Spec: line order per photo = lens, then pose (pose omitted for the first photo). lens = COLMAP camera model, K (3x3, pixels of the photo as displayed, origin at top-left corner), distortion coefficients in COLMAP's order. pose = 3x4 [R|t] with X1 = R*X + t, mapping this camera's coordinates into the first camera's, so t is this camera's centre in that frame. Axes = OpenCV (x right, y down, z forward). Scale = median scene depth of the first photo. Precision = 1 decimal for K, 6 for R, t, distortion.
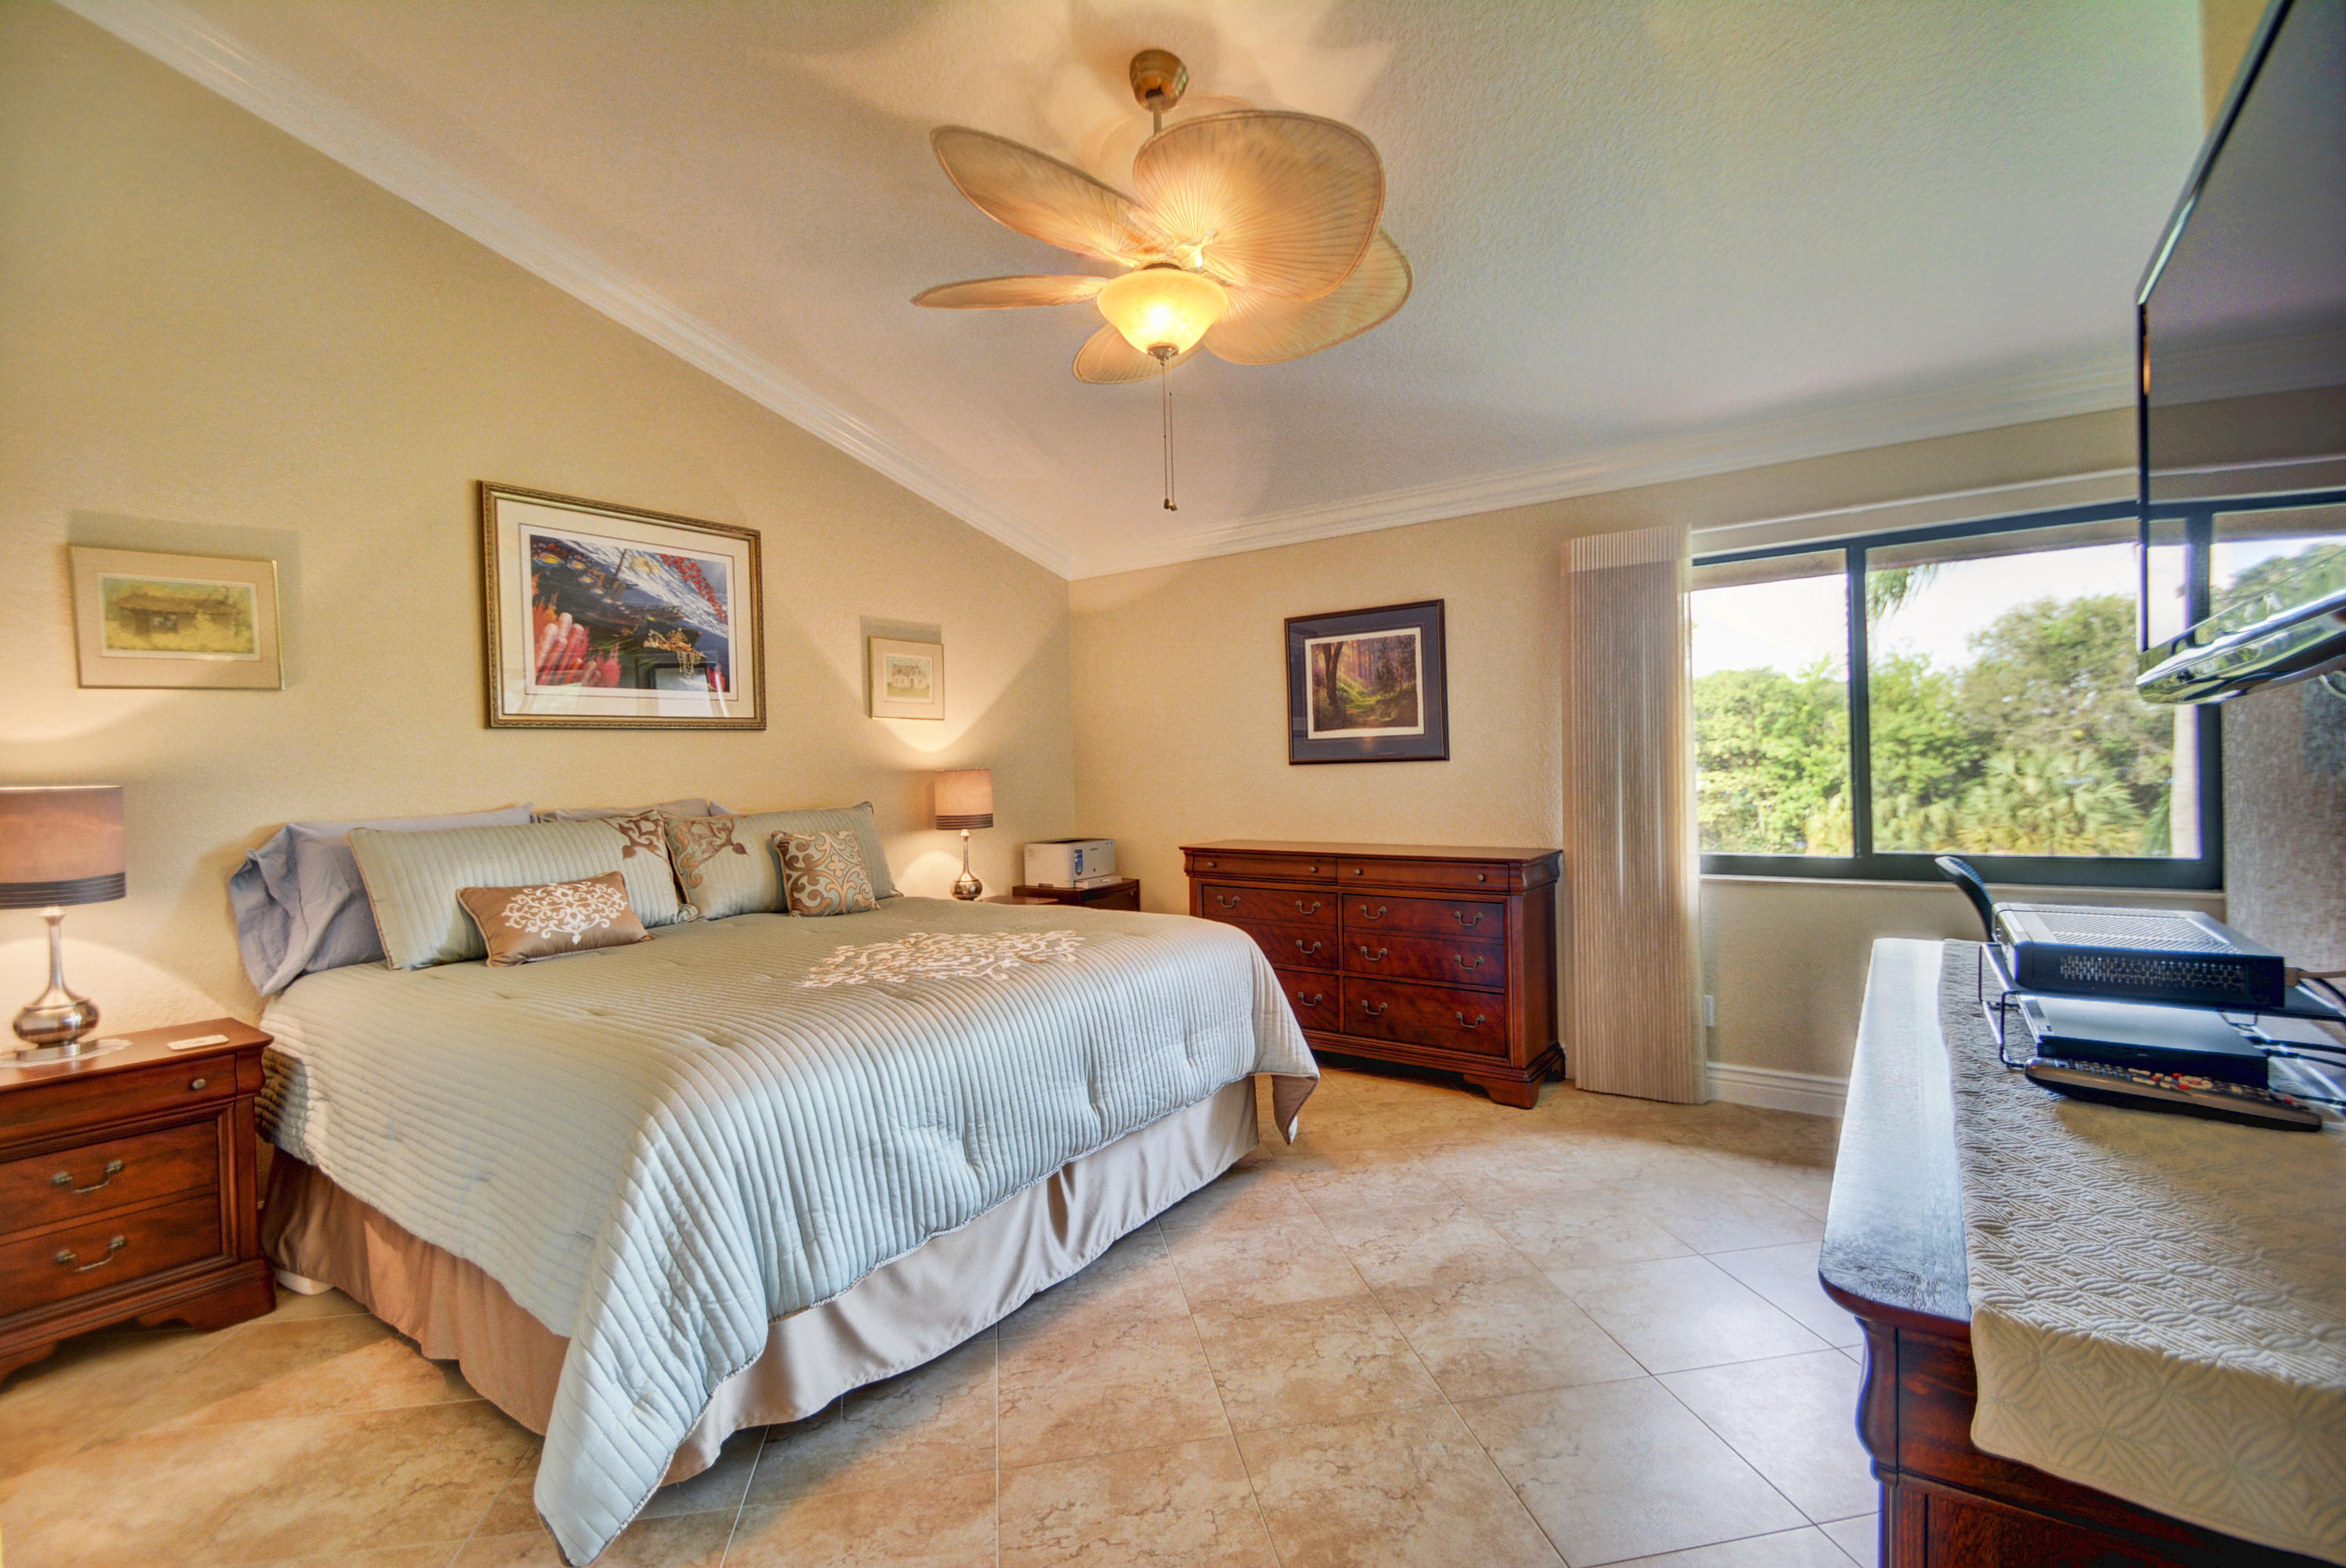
lens RADIAL K [[1048.8, 0, 1189.3], [0, 1048.8, 788.0], [0, 0, 1]] dist [-0.000880, -0.014741]
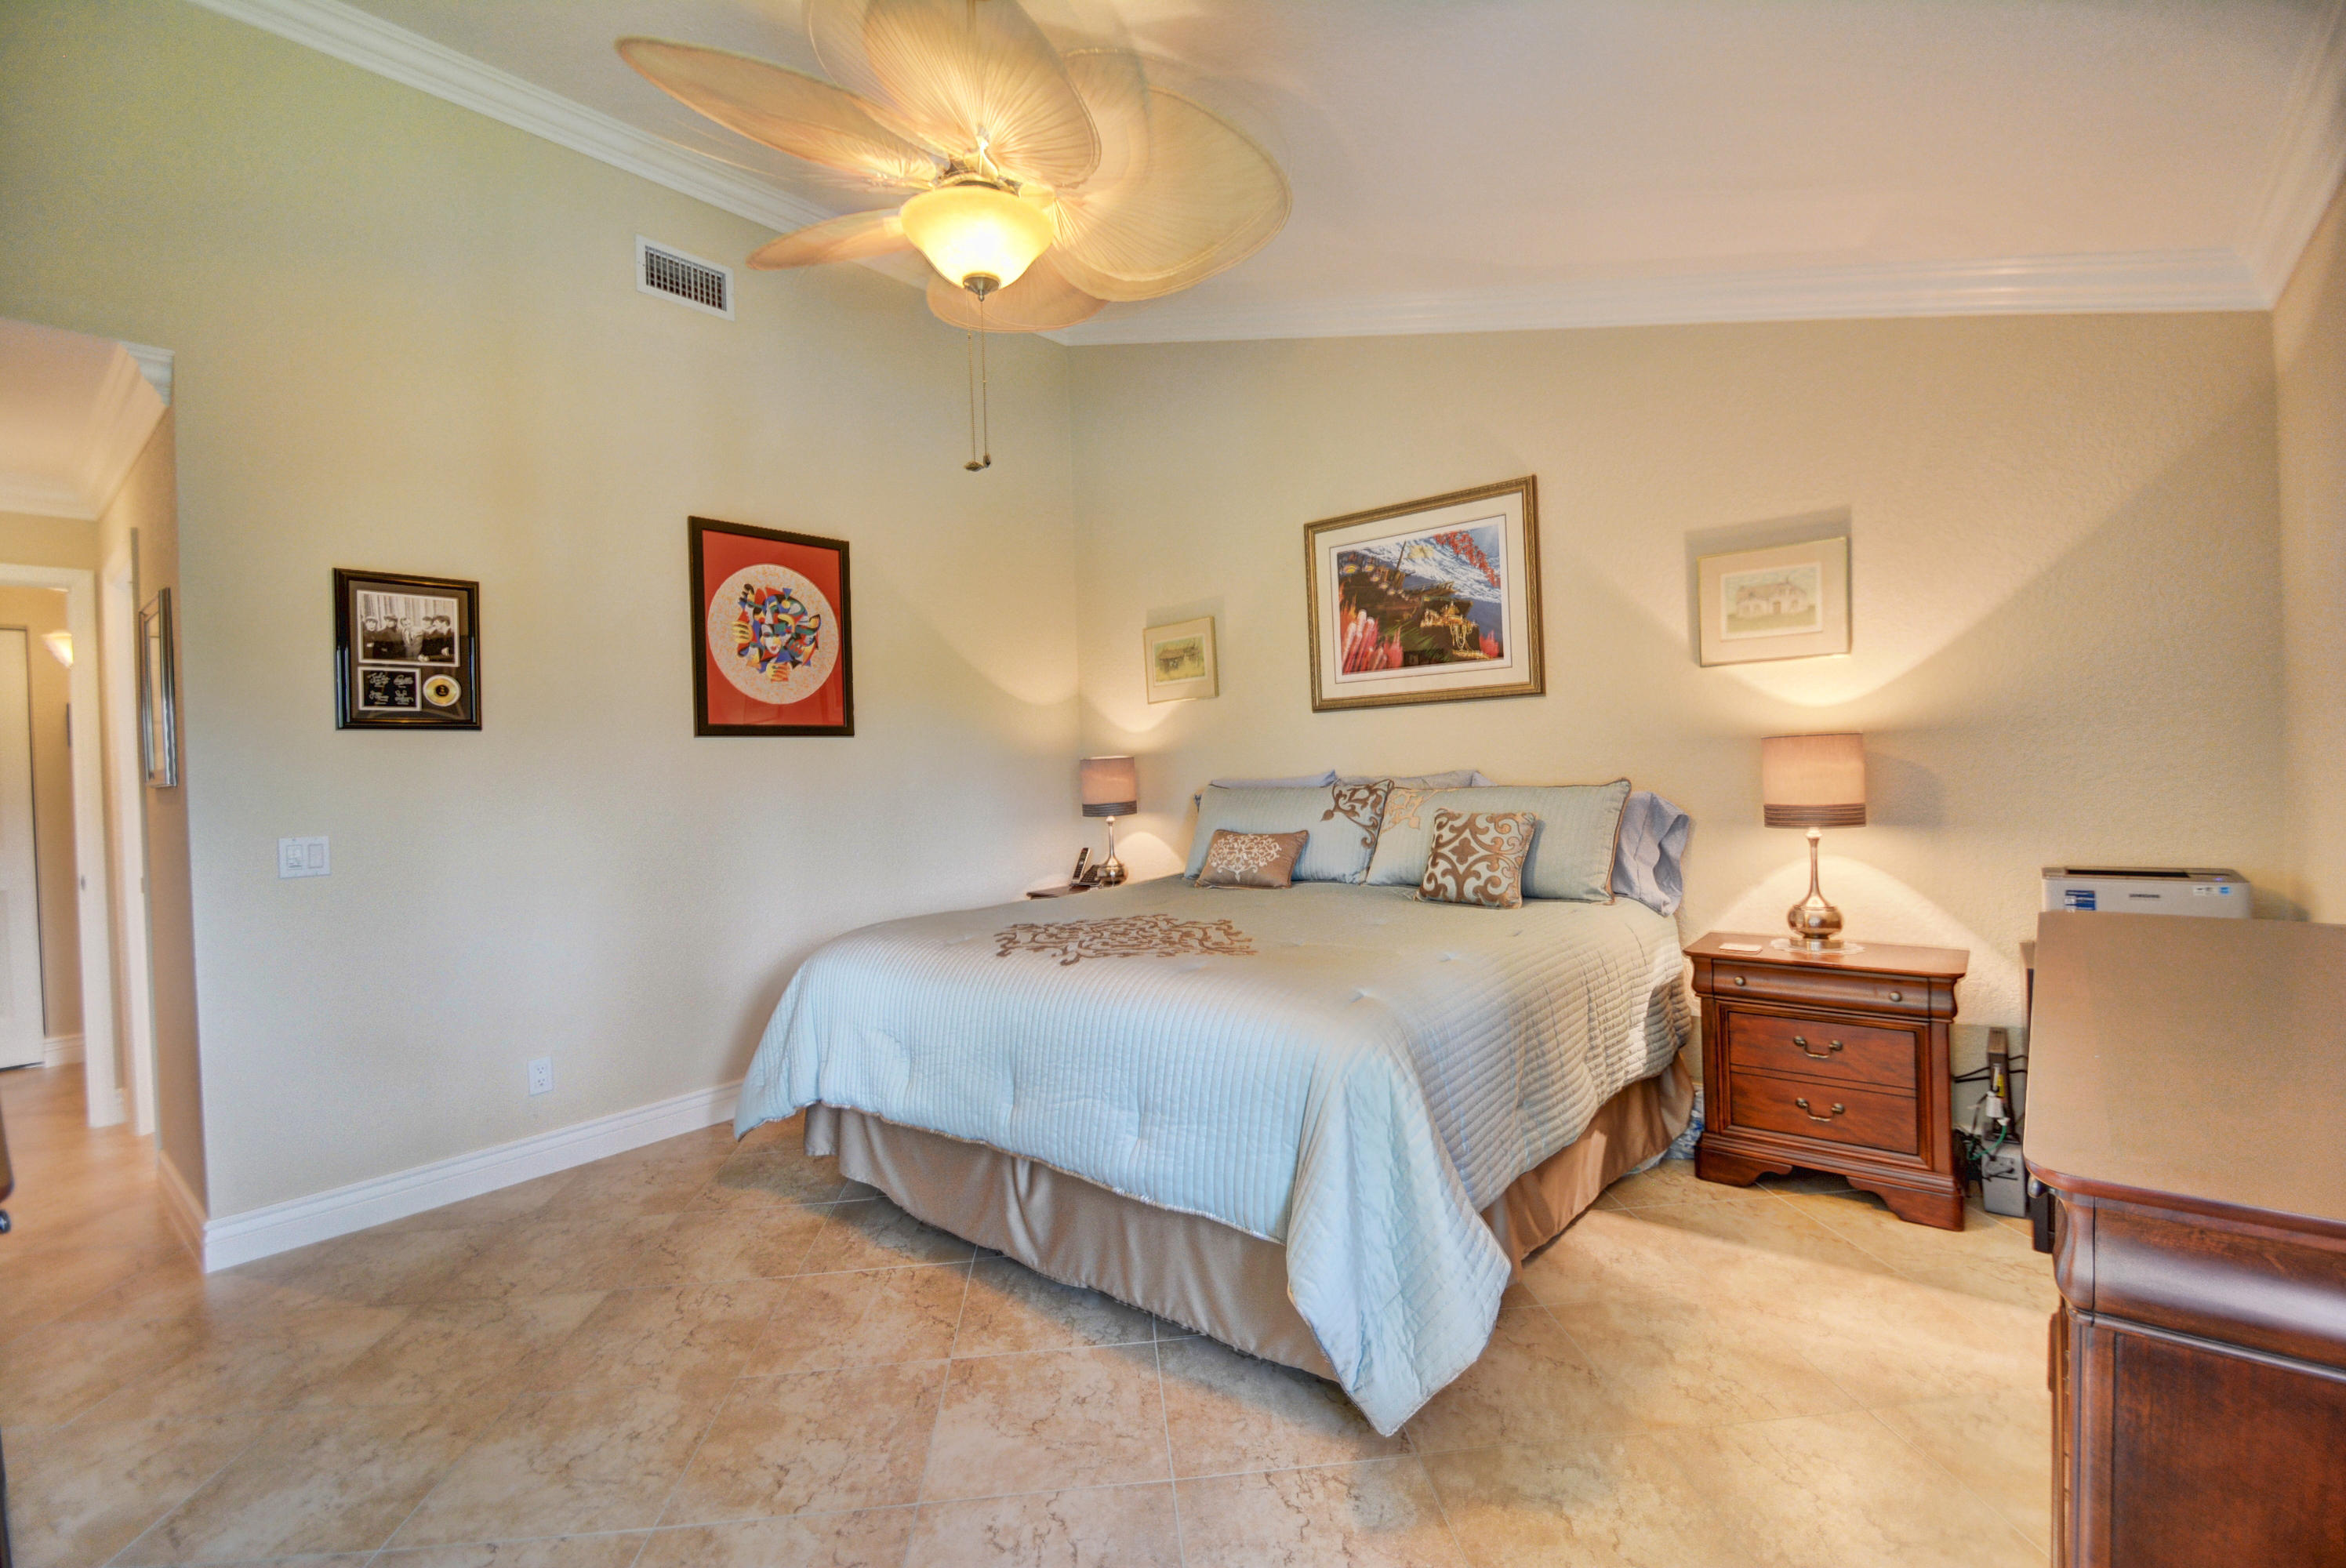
lens RADIAL K [[1039.0, 0, 1172.6], [0, 1039.0, 772.7], [0, 0, 1]] dist [0.001127, -0.013166]
pose [[-0.095830, 0.038403, -0.994657, 0.596944], [0.013408, 0.999215, 0.037288, -0.030201], [0.995307, -0.009763, -0.096270, 0.882940]]
